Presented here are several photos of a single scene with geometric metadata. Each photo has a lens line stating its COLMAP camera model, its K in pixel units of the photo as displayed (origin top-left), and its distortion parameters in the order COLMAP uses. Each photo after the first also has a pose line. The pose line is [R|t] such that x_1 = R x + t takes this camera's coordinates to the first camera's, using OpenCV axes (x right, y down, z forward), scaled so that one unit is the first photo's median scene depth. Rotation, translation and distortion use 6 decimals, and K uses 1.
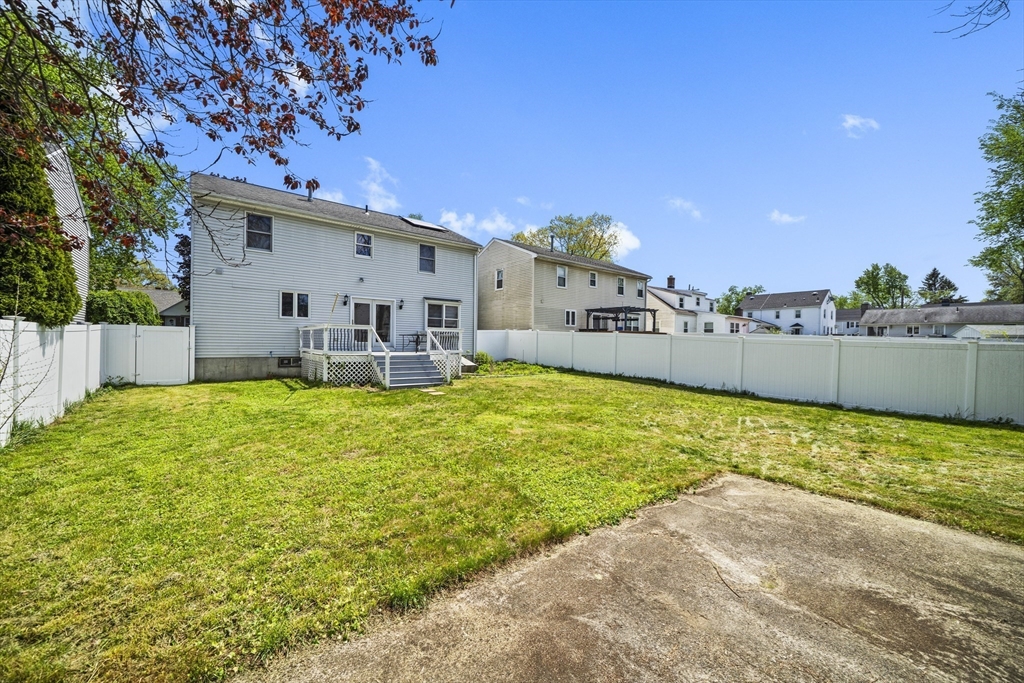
lens RADIAL K [[388.3, 0, 516.6], [0, 388.3, 343.8], [0, 0, 1]] dist [-0.001816, -0.000917]
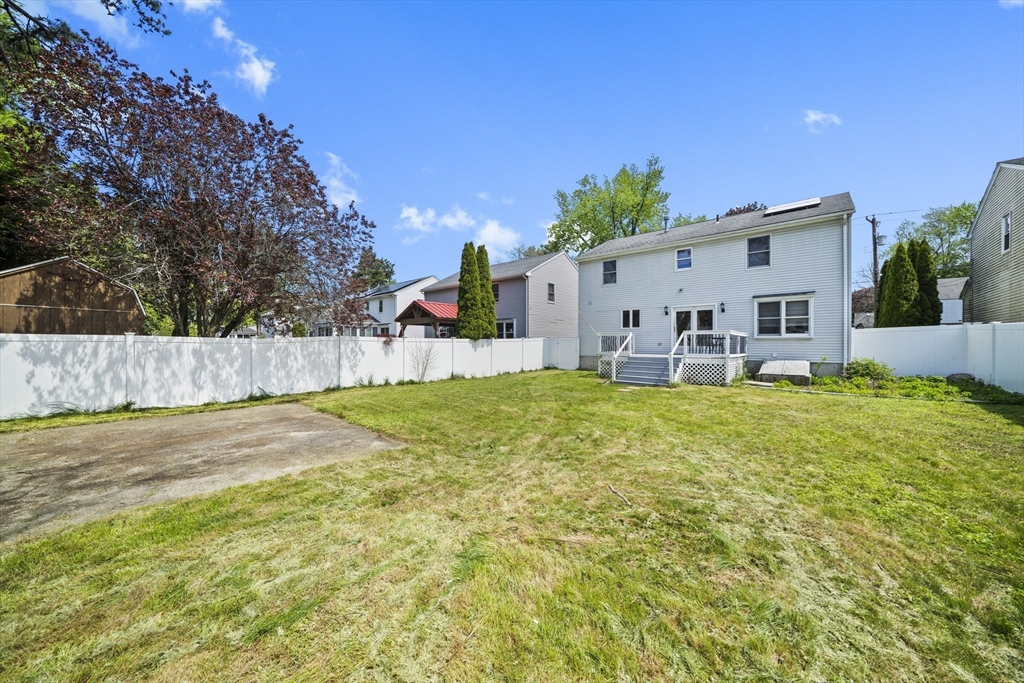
lens RADIAL K [[361.3, 0, 513.8], [0, 361.3, 344.7], [0, 0, 1]] dist [-0.006491, 0.000008]
pose [[0.167134, -0.009570, -0.985888, 0.514233], [-0.004845, 0.999933, -0.010528, 0.004796], [0.985922, 0.006536, 0.167076, 0.327149]]
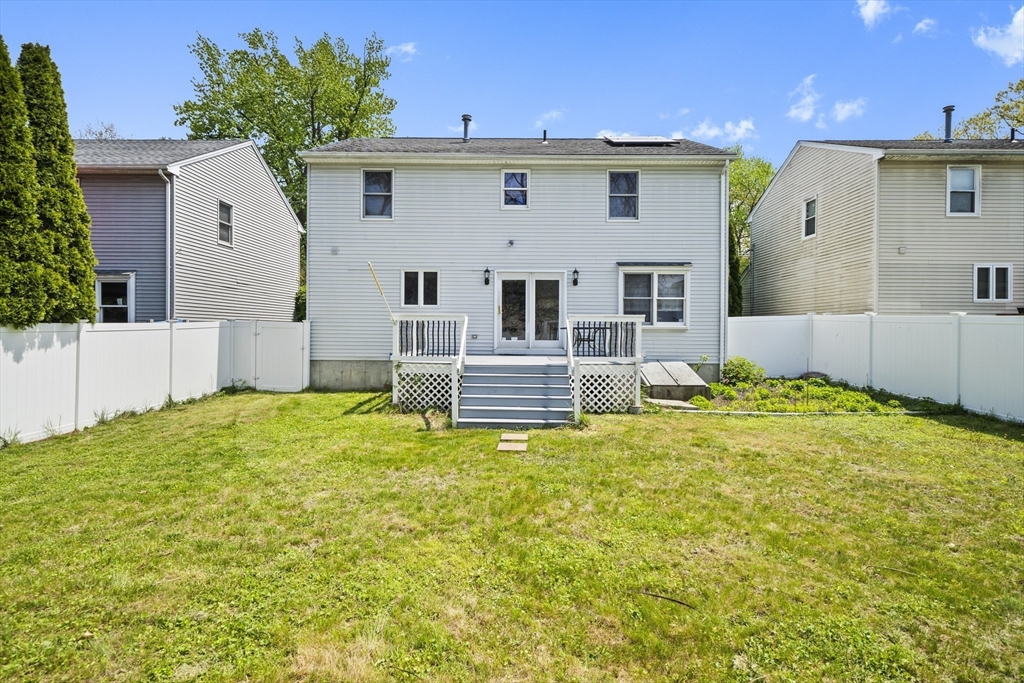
lens RADIAL K [[523.3, 0, 512.4], [0, 523.3, 335.5], [0, 0, 1]] dist [-0.002577, -0.000003]
pose [[0.768218, -0.002261, -0.640184, 0.147690], [-0.000435, 0.999992, -0.004053, -0.008252], [0.640188, 0.003392, 0.768211, 0.314101]]
